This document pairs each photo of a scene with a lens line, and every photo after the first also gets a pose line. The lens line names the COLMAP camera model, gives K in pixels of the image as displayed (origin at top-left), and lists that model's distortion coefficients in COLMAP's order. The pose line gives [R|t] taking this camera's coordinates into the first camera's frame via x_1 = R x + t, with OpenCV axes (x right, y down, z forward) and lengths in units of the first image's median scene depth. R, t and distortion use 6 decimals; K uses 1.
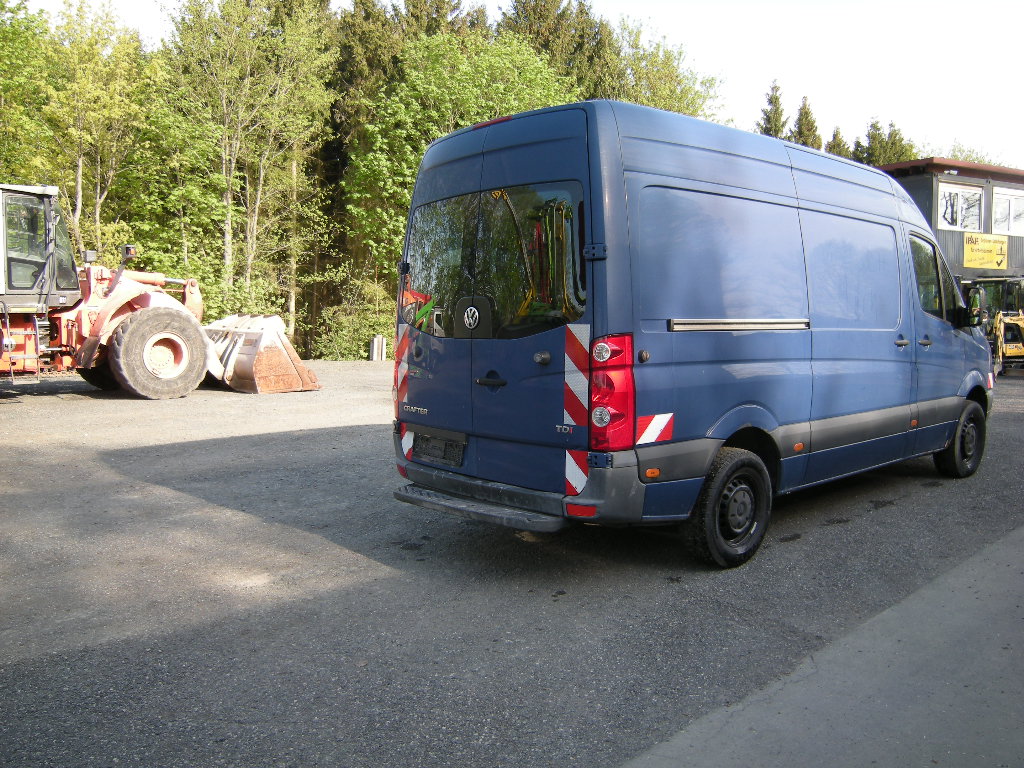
lens RADIAL K [[846.1, 0, 512.0], [0, 846.1, 384.0], [0, 0, 1]] dist [-0.135829, 0.103052]
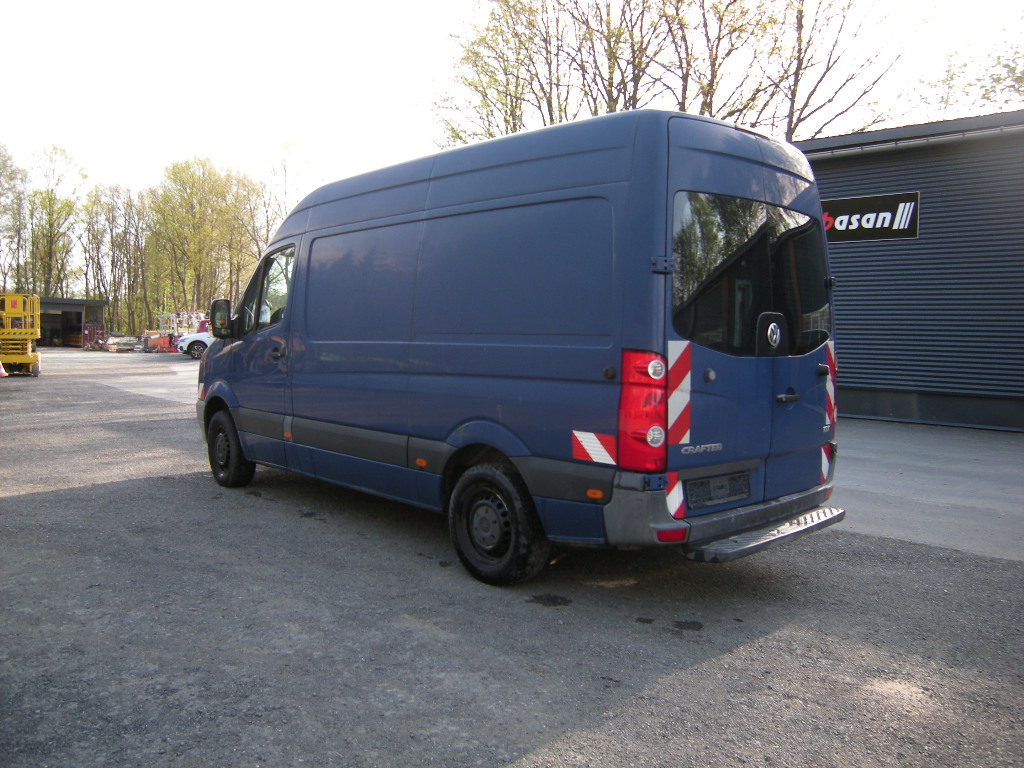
lens RADIAL K [[846.1, 0, 512.0], [0, 846.1, 384.0], [0, 0, 1]] dist [-0.135829, 0.103052]
pose [[-0.028541, -0.043032, 0.998666, -0.791190], [0.068484, 0.996641, 0.044902, -0.068813], [-0.997244, 0.069675, -0.025498, 1.051228]]
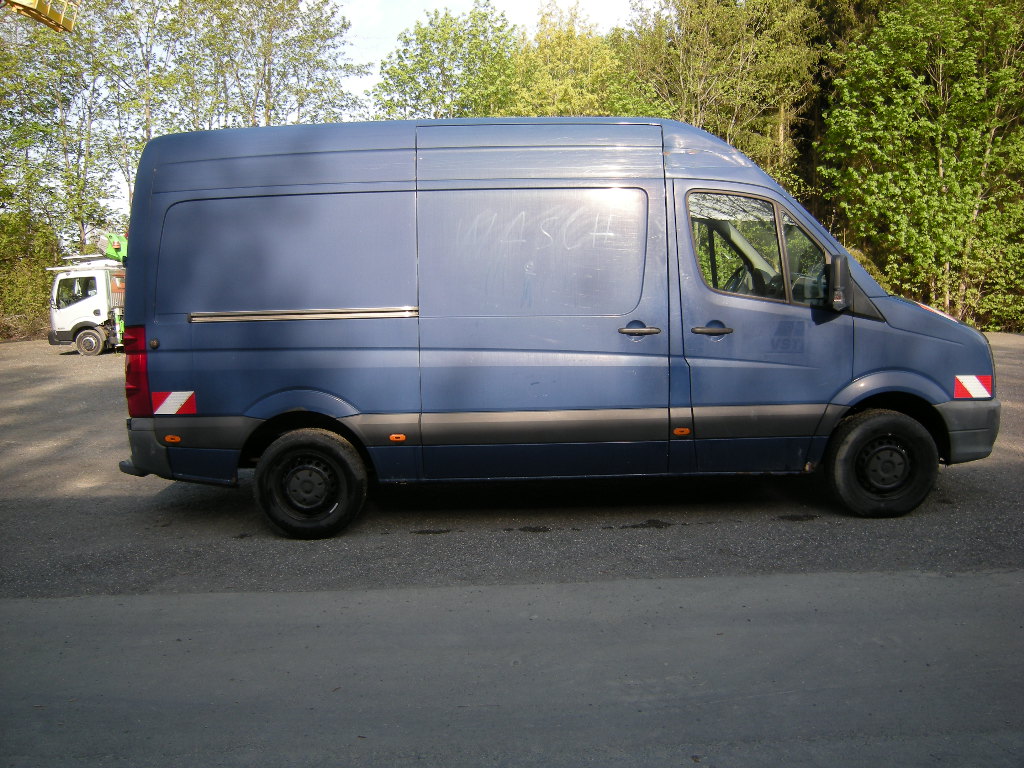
lens RADIAL K [[846.1, 0, 512.0], [0, 846.1, 384.0], [0, 0, 1]] dist [-0.135829, 0.103052]
pose [[0.763826, 0.062419, -0.642396, 0.948357], [-0.034156, 0.997827, 0.056343, -0.042463], [0.644517, -0.021095, 0.764299, 0.287020]]
